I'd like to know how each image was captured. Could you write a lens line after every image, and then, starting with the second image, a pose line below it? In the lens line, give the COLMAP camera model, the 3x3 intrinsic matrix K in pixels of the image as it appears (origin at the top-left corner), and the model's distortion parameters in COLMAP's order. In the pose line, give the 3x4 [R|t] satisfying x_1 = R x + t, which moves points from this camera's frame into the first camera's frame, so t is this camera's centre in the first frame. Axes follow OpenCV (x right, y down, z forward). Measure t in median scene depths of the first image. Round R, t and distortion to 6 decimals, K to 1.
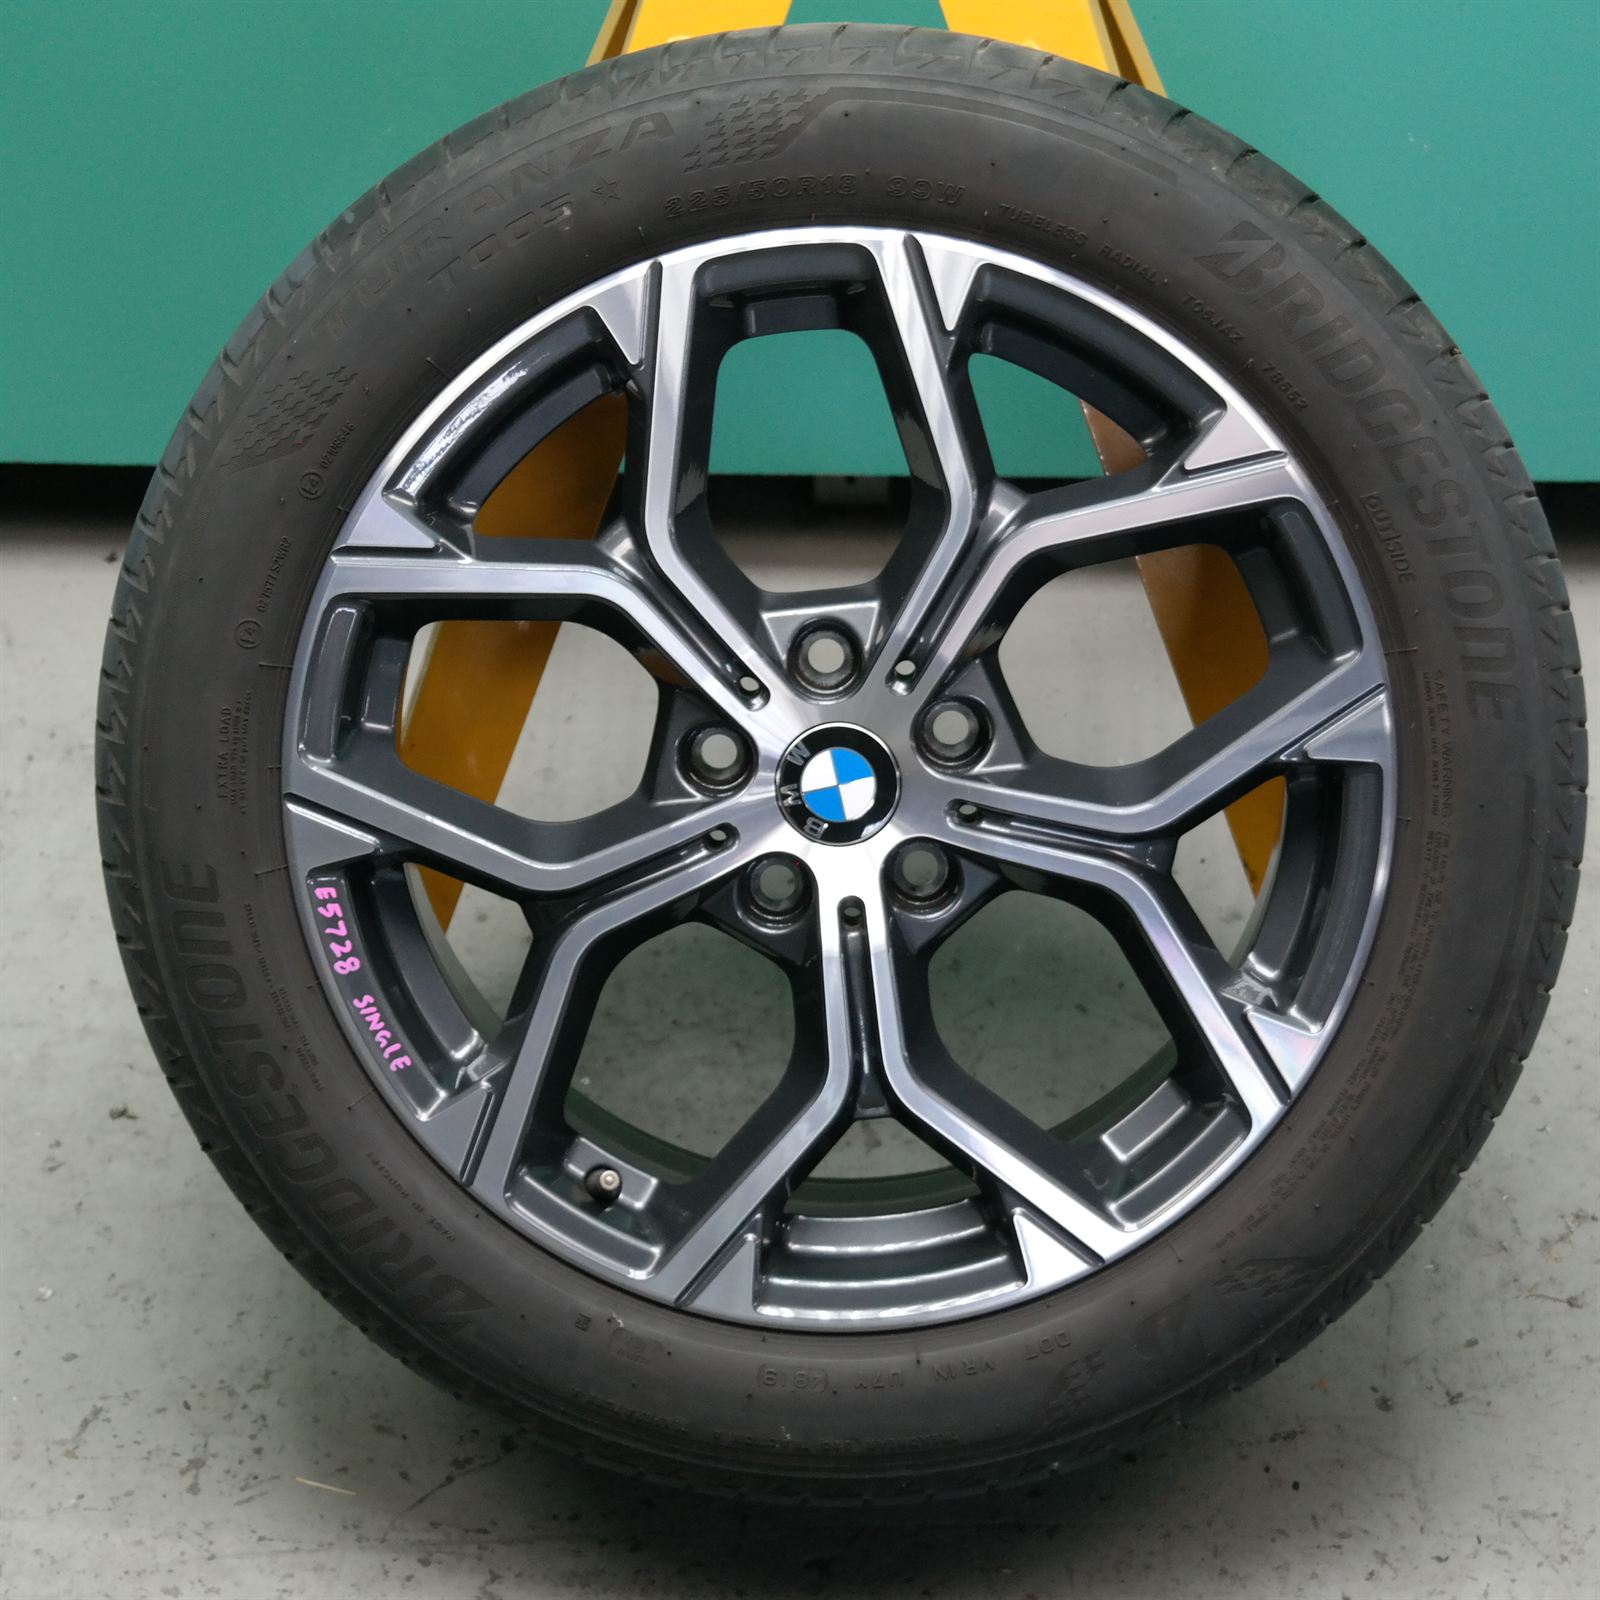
lens RADIAL K [[3623.4, 0, 800.0], [0, 3623.4, 800.0], [0, 0, 1]] dist [0.072382, 1.058125]
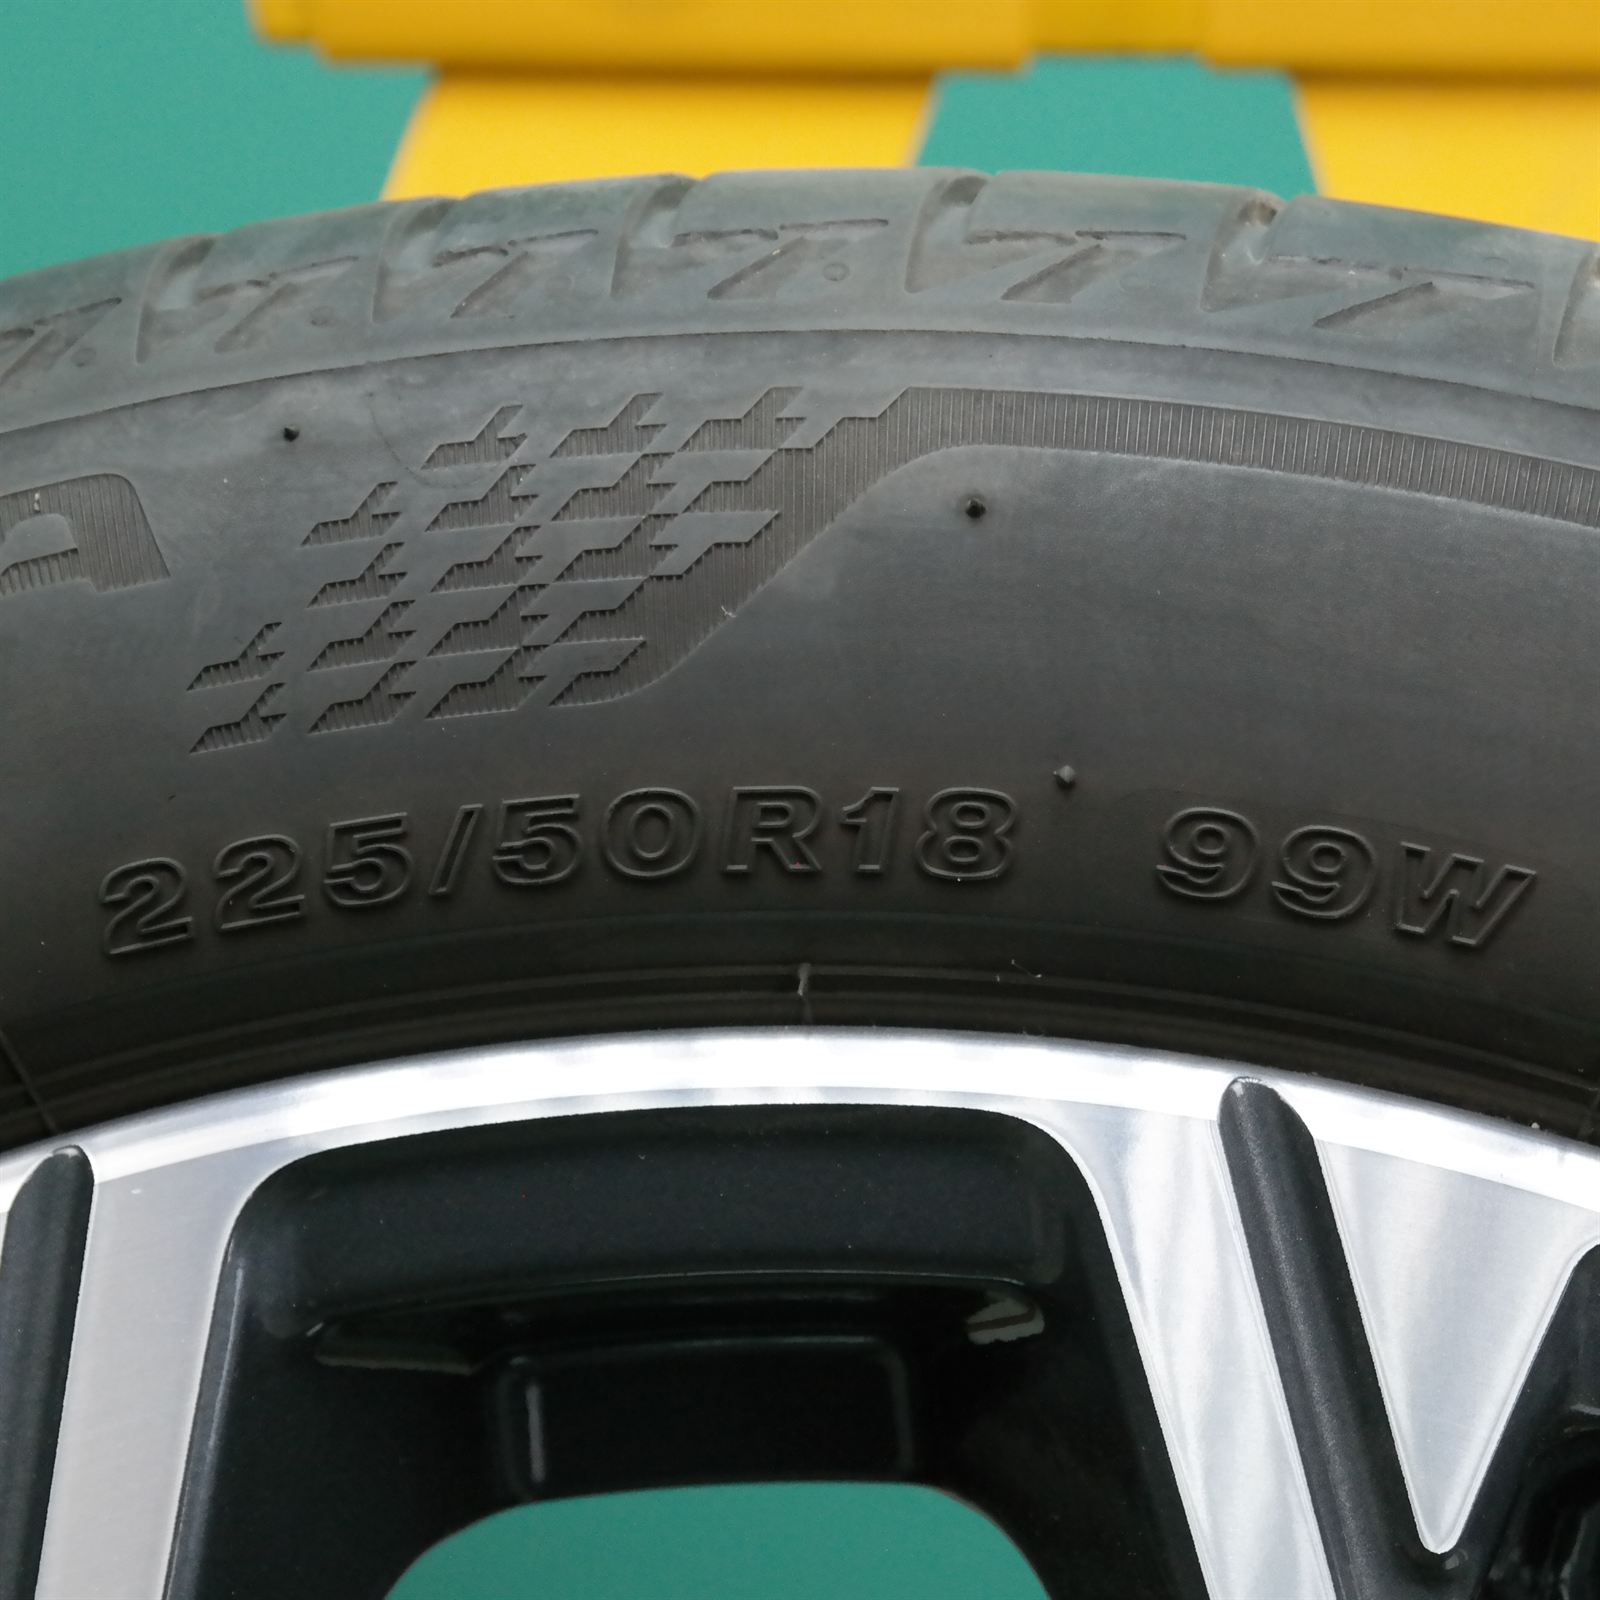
lens RADIAL K [[5528.5, 0, 800.0], [0, 5528.5, 800.0], [0, 0, 1]] dist [0.040760, 1.954154]
pose [[0.998261, 0.043503, -0.039775, 0.016072], [-0.050442, 0.979593, -0.194558, -0.108703], [0.030499, 0.196226, 0.980084, 0.685894]]
